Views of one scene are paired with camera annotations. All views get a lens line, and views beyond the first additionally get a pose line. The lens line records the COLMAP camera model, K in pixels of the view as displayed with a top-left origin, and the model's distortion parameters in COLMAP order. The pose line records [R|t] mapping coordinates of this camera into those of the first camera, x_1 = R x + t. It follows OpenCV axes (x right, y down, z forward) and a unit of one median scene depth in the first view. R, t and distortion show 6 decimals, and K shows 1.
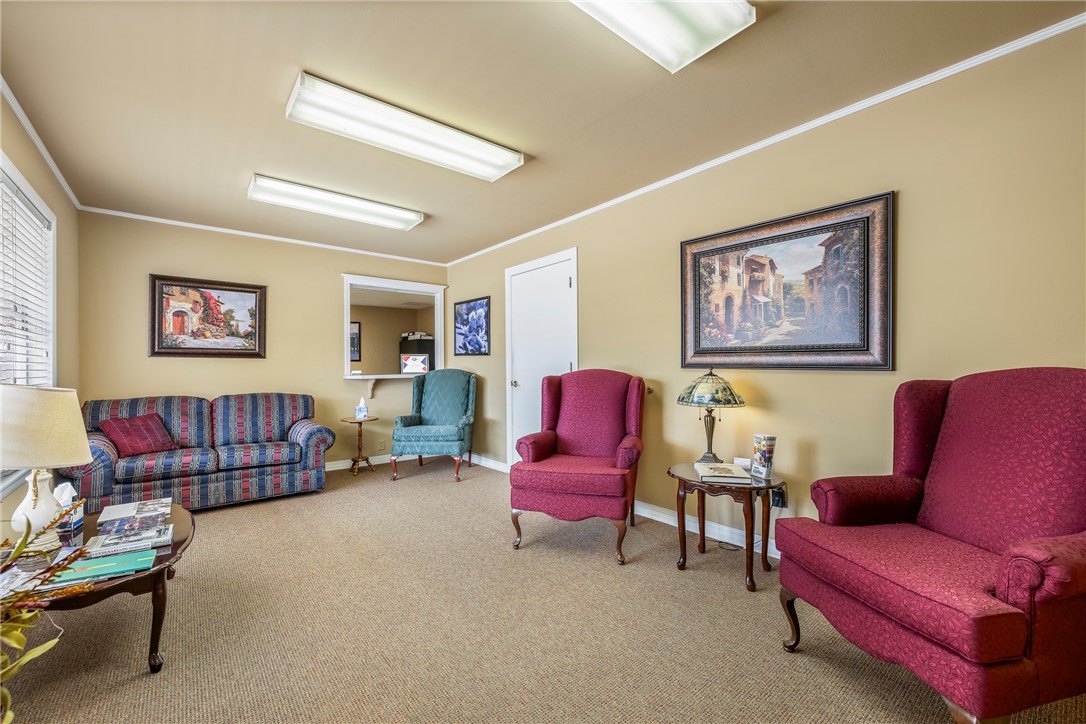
lens RADIAL K [[468.4, 0, 543.4], [0, 468.4, 364.8], [0, 0, 1]] dist [-0.000190, -0.000070]
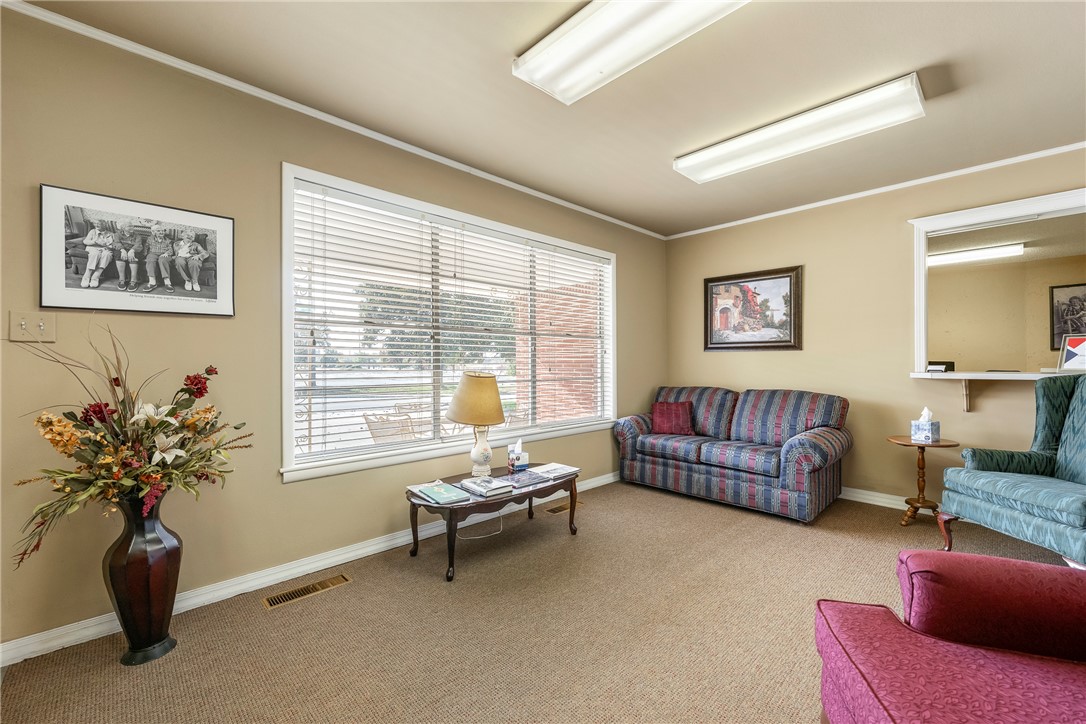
lens RADIAL K [[450.8, 0, 543.2], [0, 450.8, 365.7], [0, 0, 1]] dist [0.000951, 0.000116]
pose [[0.054065, 0.010711, -0.998480, 0.225222], [0.008845, 0.999898, 0.011205, 0.001498], [0.998498, -0.009437, 0.053965, 0.525491]]
